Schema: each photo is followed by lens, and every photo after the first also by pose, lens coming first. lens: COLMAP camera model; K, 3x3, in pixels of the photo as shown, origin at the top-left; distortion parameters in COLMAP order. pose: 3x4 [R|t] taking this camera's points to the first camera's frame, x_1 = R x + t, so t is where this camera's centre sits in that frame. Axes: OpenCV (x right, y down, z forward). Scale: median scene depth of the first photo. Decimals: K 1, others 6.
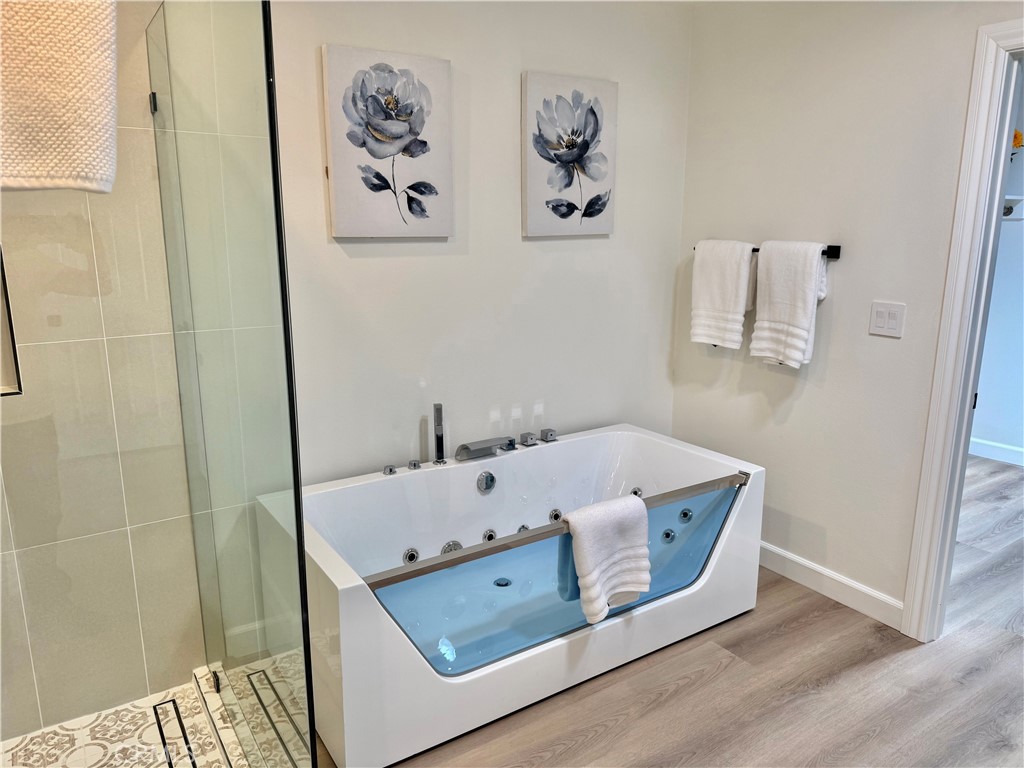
lens RADIAL K [[711.7, 0, 507.6], [0, 711.7, 390.3], [0, 0, 1]] dist [0.069481, -0.071520]
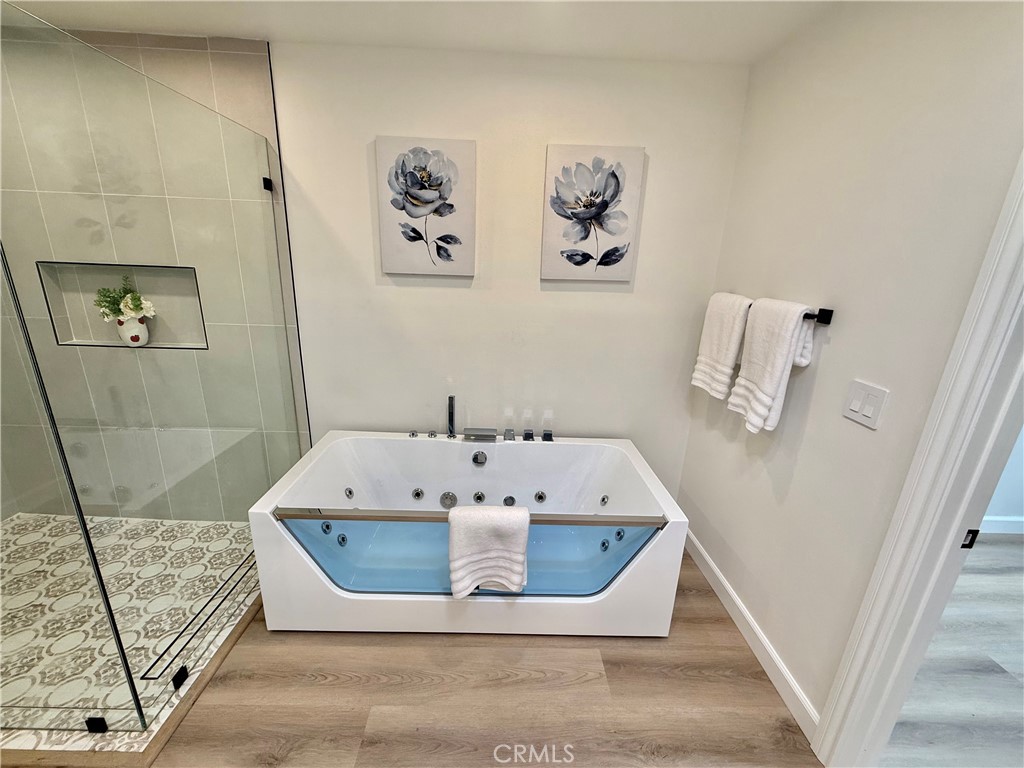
lens RADIAL K [[403.9, 0, 512.0], [0, 403.9, 384.0], [0, 0, 1]] dist [-0.000897, 0.000604]
pose [[0.843748, 0.184928, -0.503875, 0.426758], [-0.157033, 0.982746, 0.097725, -0.106279], [0.513254, -0.003330, 0.858231, 0.403114]]
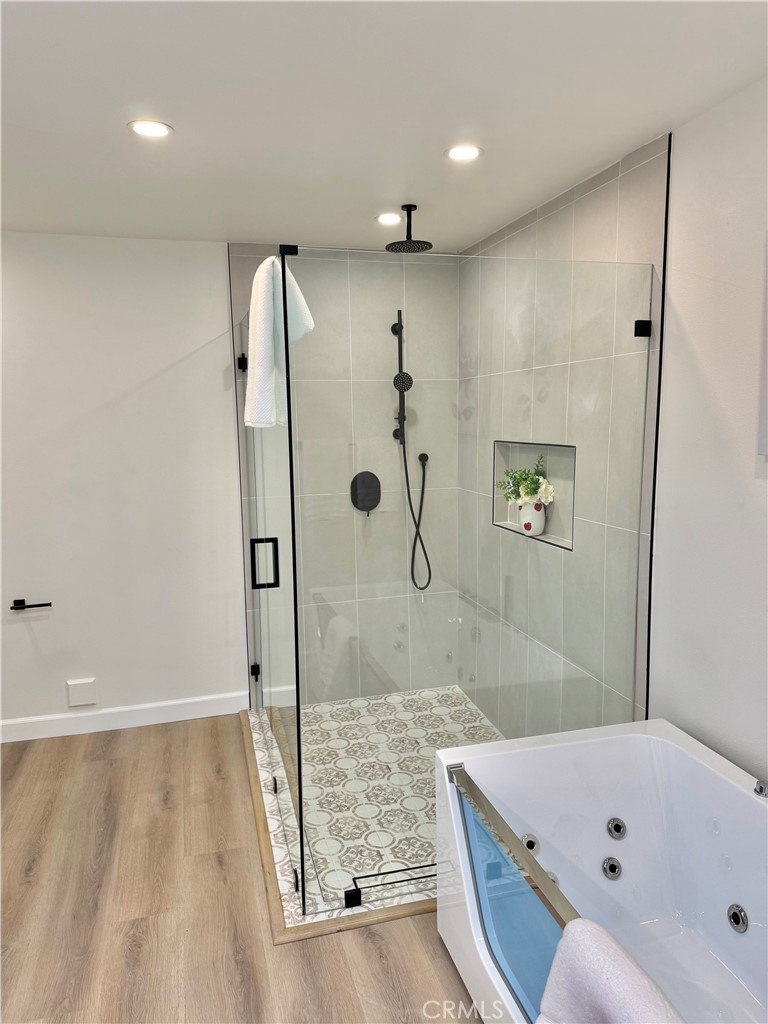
lens RADIAL K [[707.3, 0, 384.0], [0, 707.3, 512.0], [0, 0, 1]] dist [0.100208, -0.160313]
pose [[-0.303273, 0.130505, -0.943925, 0.589058], [-0.197946, 0.960341, 0.196373, -0.214077], [0.932117, 0.246400, -0.265413, 0.802757]]
